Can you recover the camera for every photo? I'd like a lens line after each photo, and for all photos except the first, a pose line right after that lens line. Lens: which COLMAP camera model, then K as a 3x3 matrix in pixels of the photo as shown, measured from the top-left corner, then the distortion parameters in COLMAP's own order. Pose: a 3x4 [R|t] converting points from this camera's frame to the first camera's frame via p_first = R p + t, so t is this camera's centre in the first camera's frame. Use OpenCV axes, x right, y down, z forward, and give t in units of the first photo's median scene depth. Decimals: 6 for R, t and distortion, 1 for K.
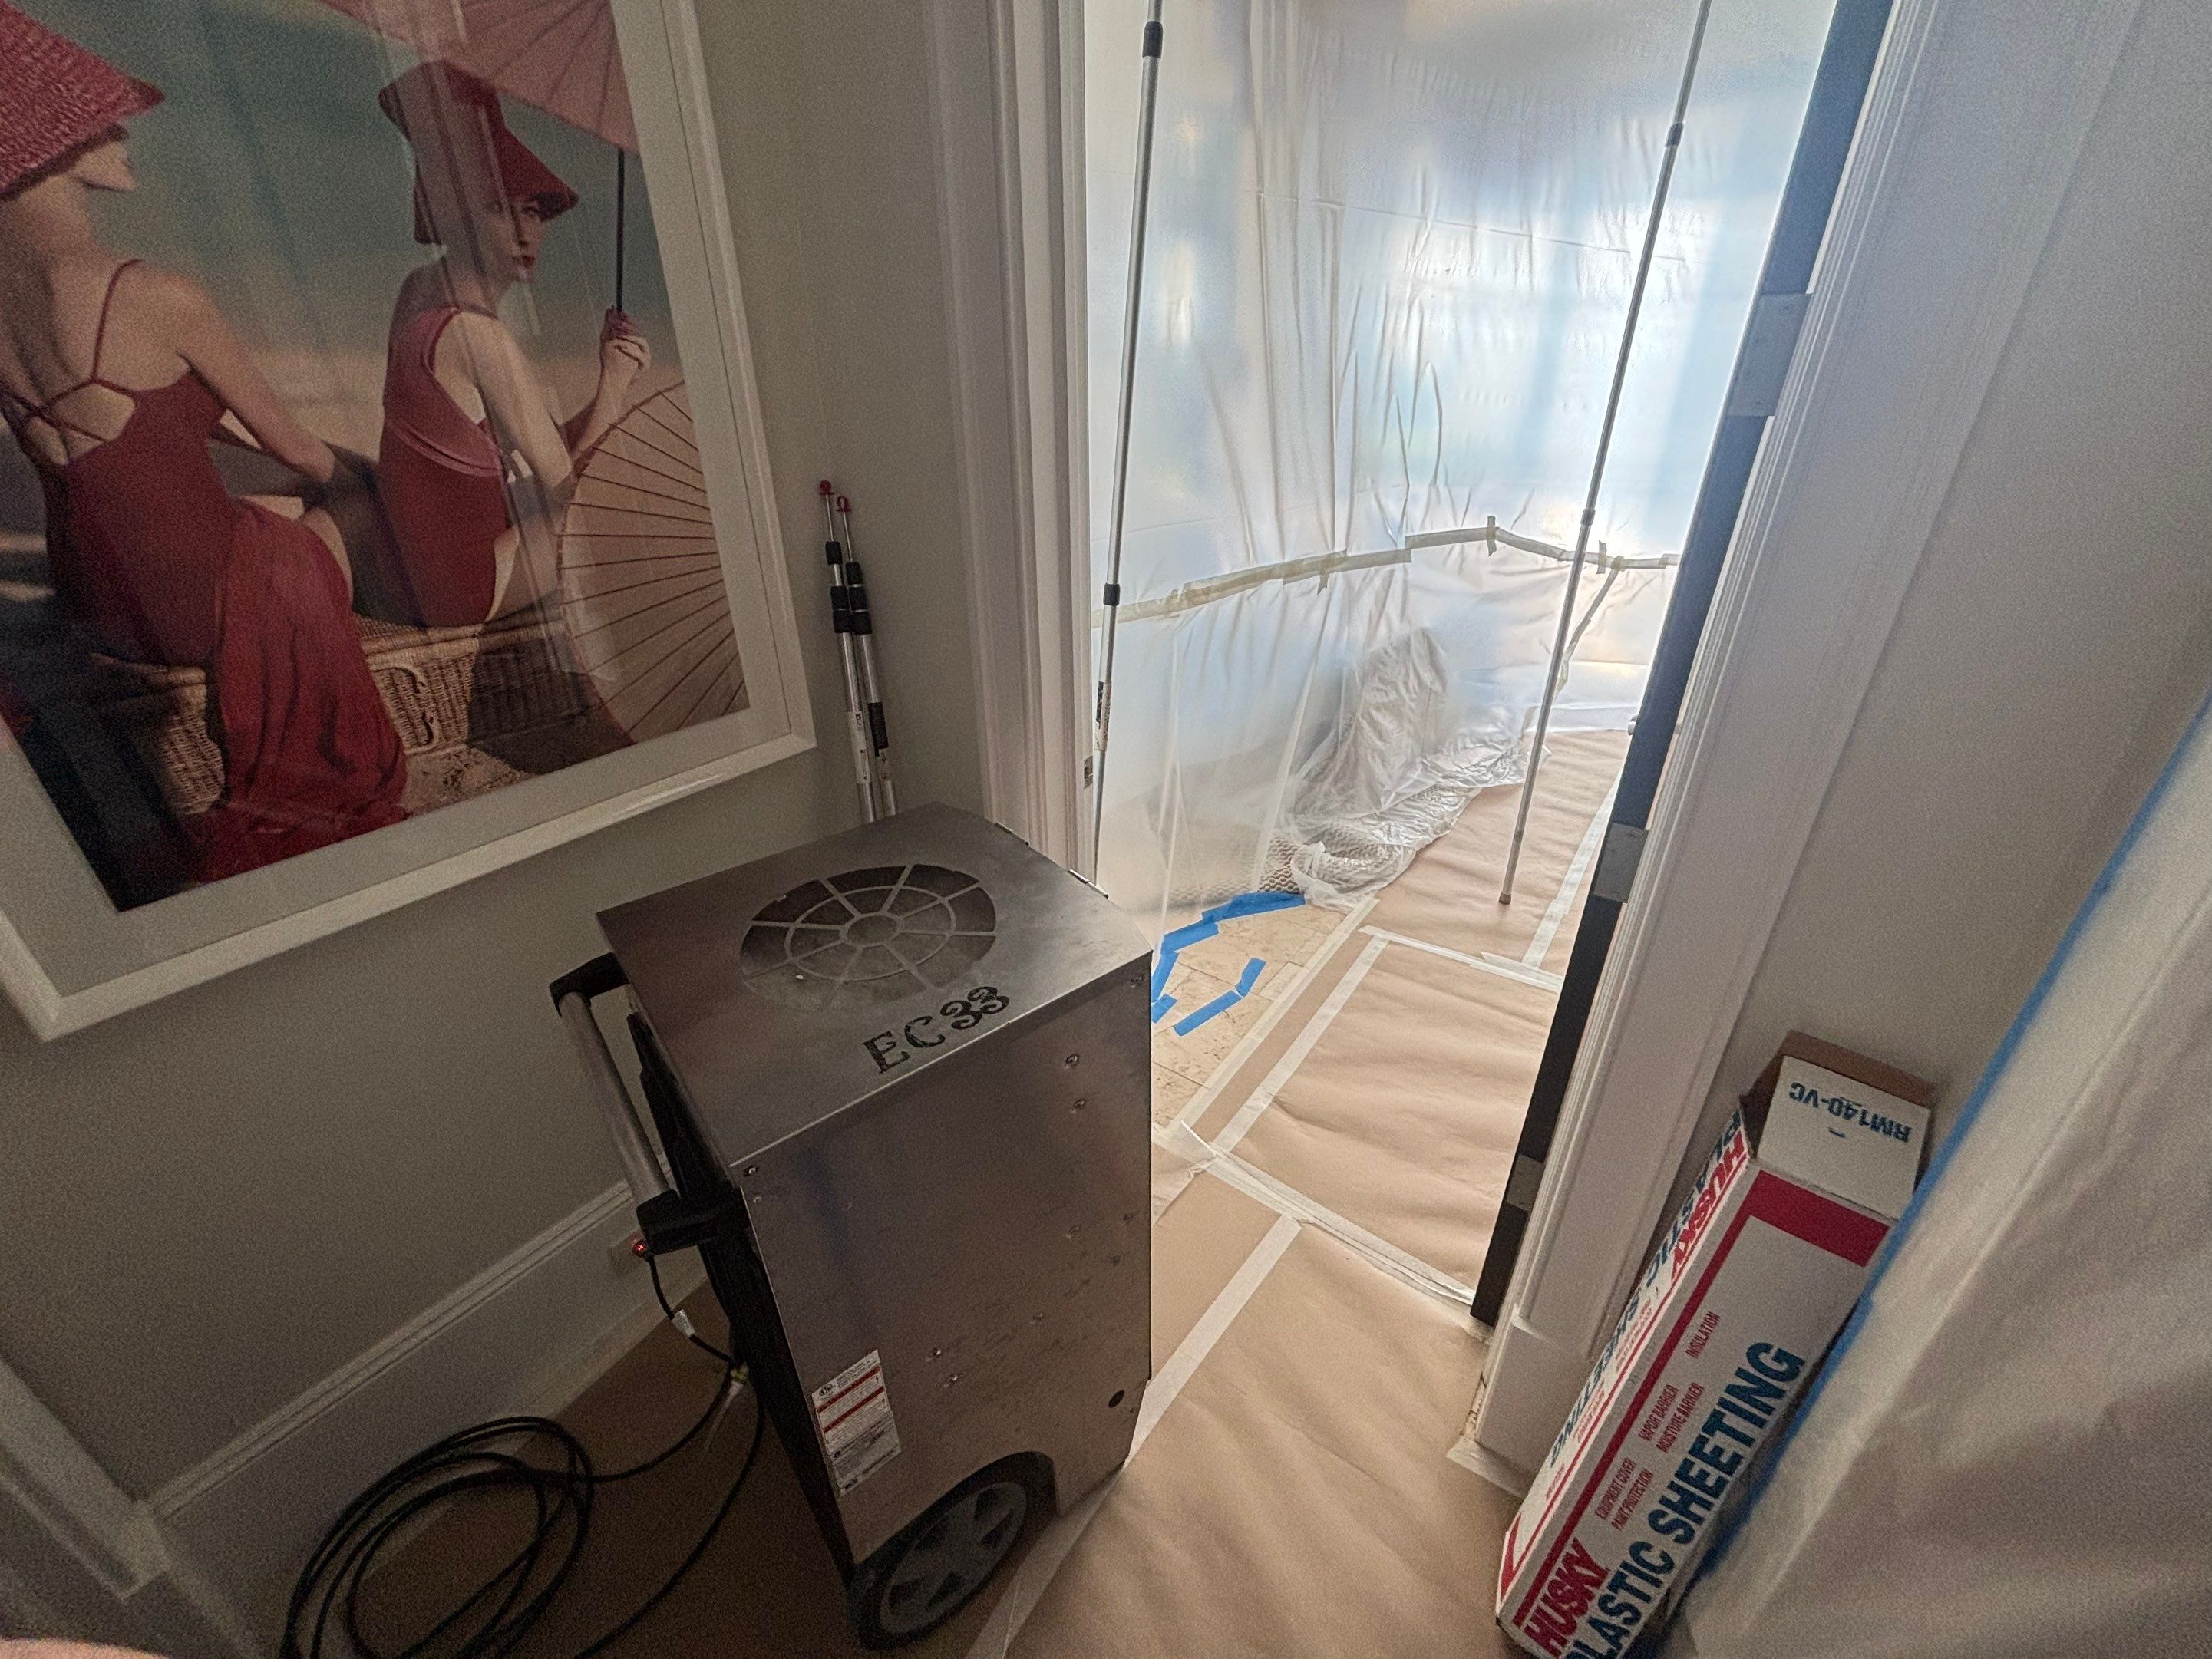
lens RADIAL K [[896.3, 0, 1098.7], [0, 896.3, 824.5], [0, 0, 1]] dist [0.019450, -0.037324]
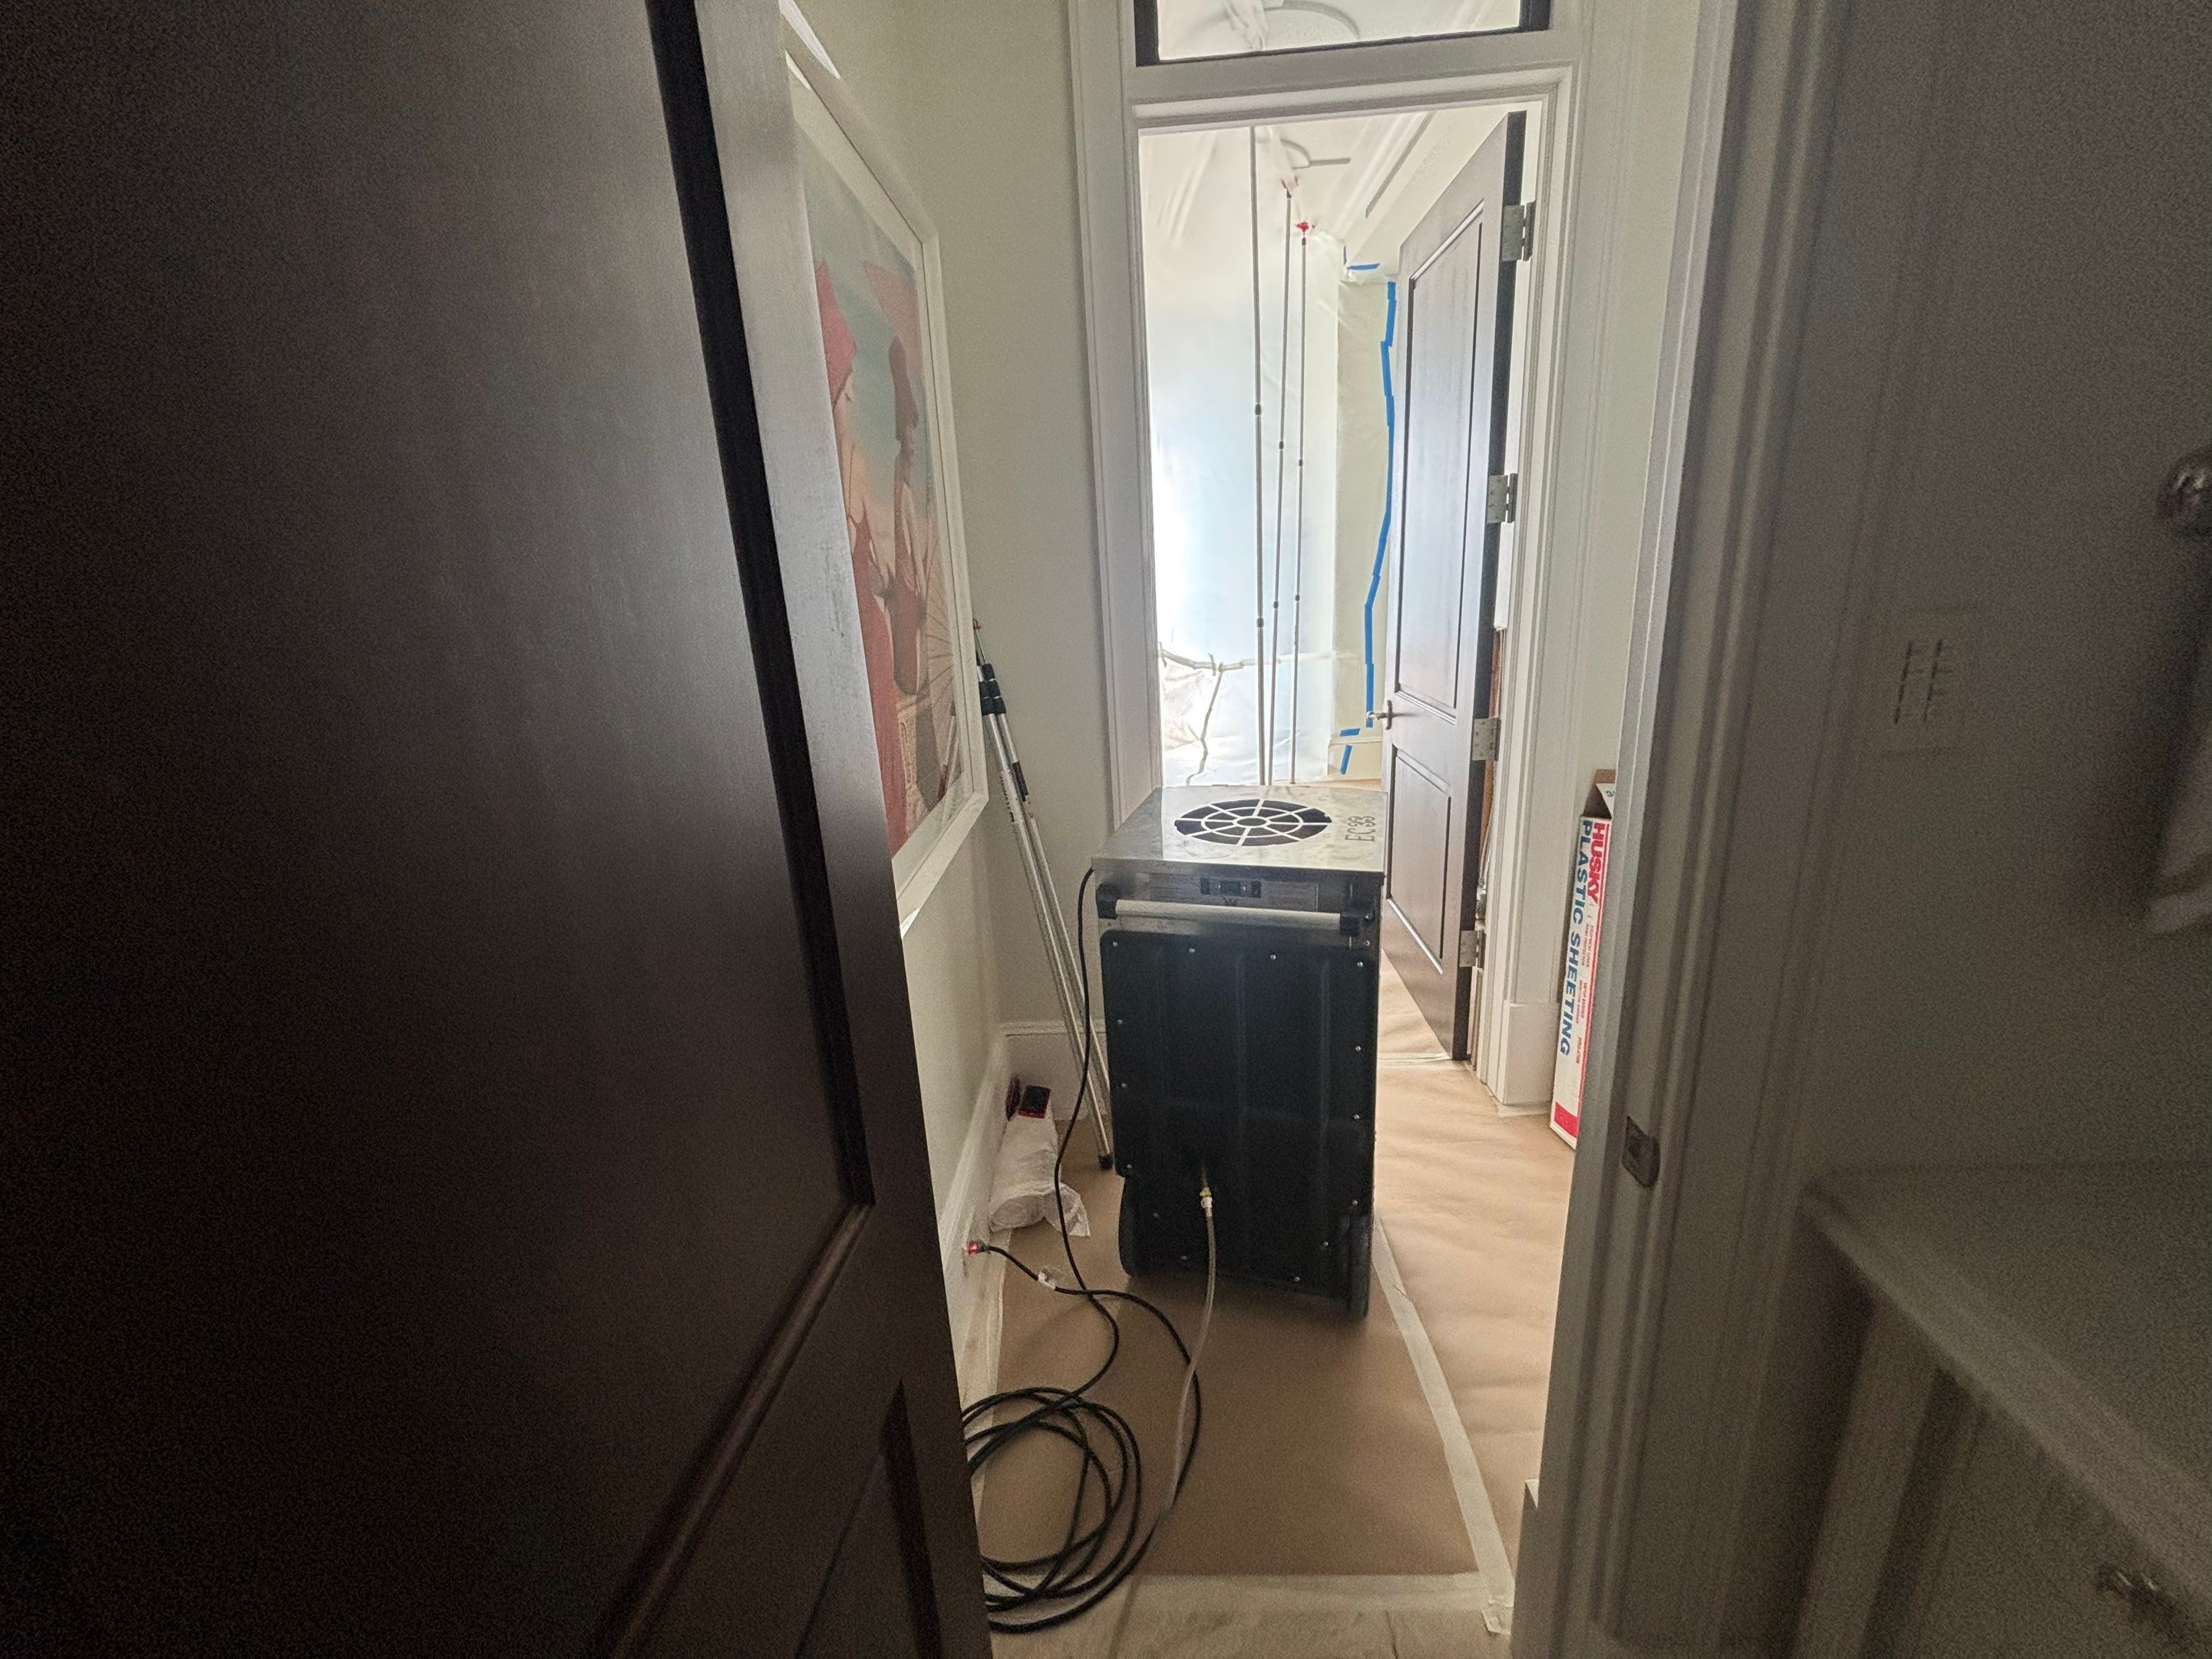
lens RADIAL K [[896.3, 0, 1098.7], [0, 896.3, 824.5], [0, 0, 1]] dist [0.019450, -0.037324]
pose [[0.837435, -0.192424, 0.511543, -0.709813], [0.291728, 0.948861, -0.120654, 0.126665], [-0.462166, 0.250271, 0.850745, -0.150820]]
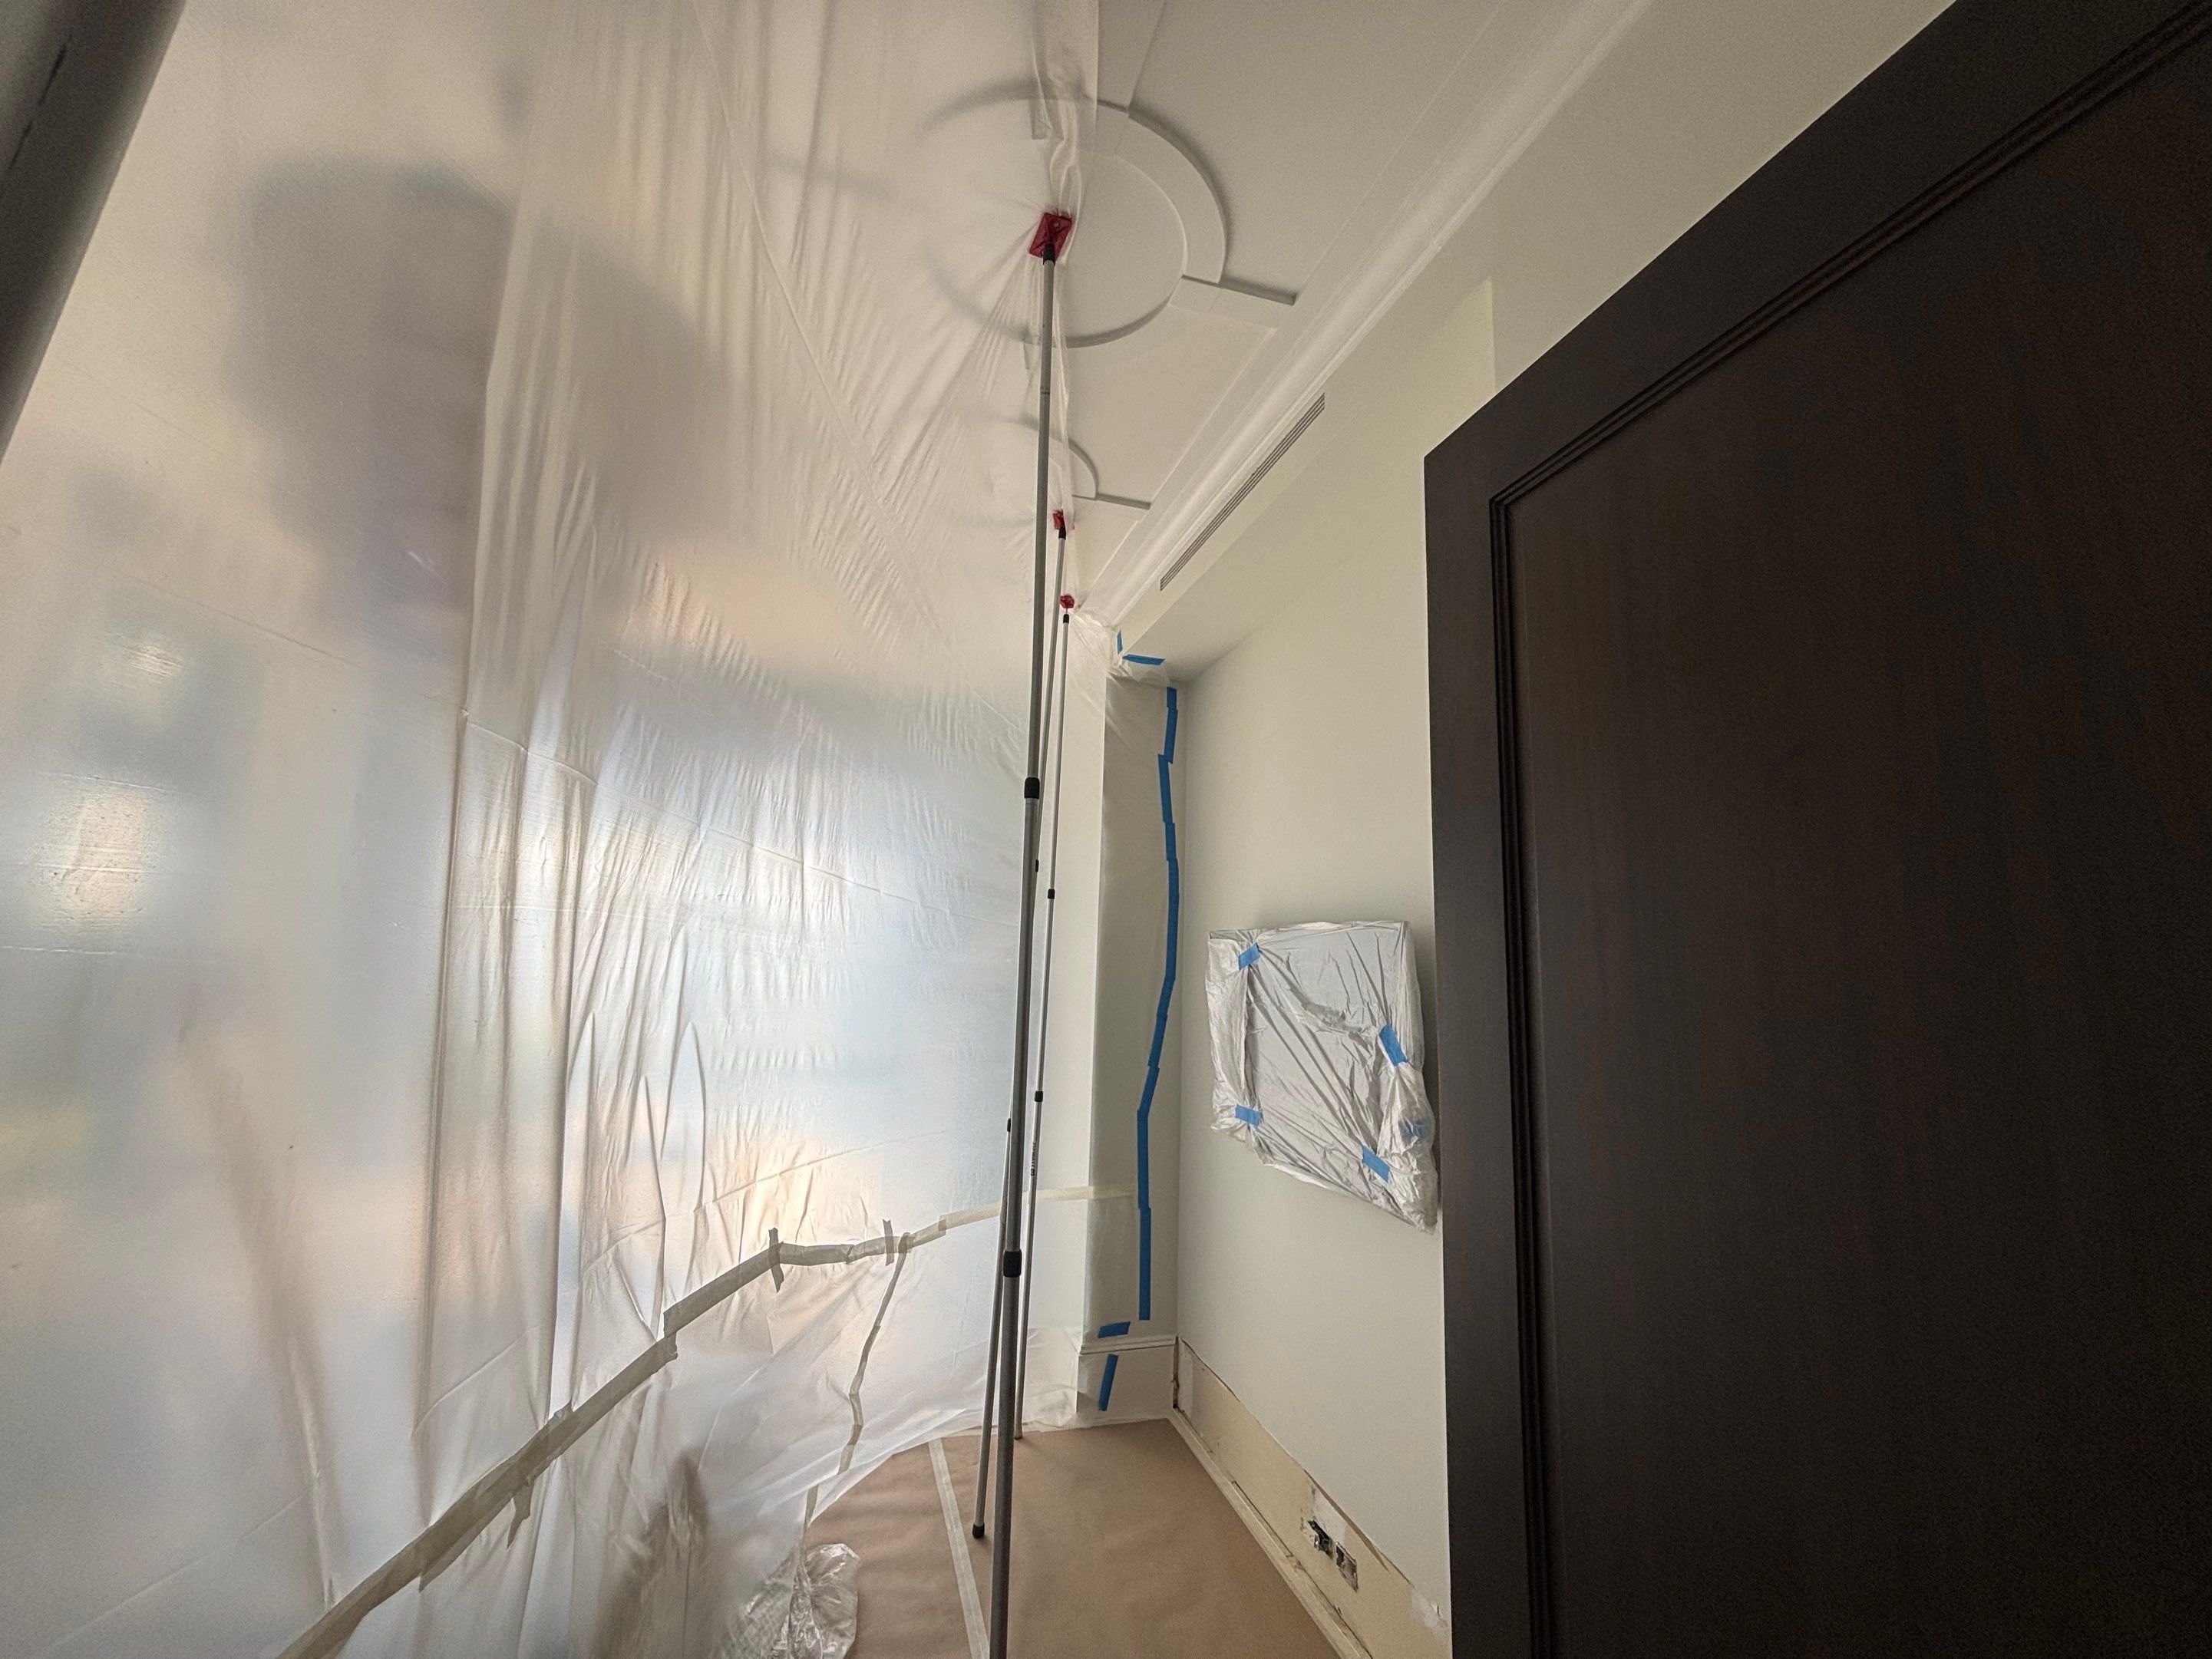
lens RADIAL K [[896.3, 0, 1098.7], [0, 896.3, 824.5], [0, 0, 1]] dist [0.019450, -0.037324]
pose [[0.613642, 0.152761, 0.774666, 0.067415], [0.319909, 0.848870, -0.420806, -0.409454], [-0.721873, 0.506047, 0.472033, 0.641792]]
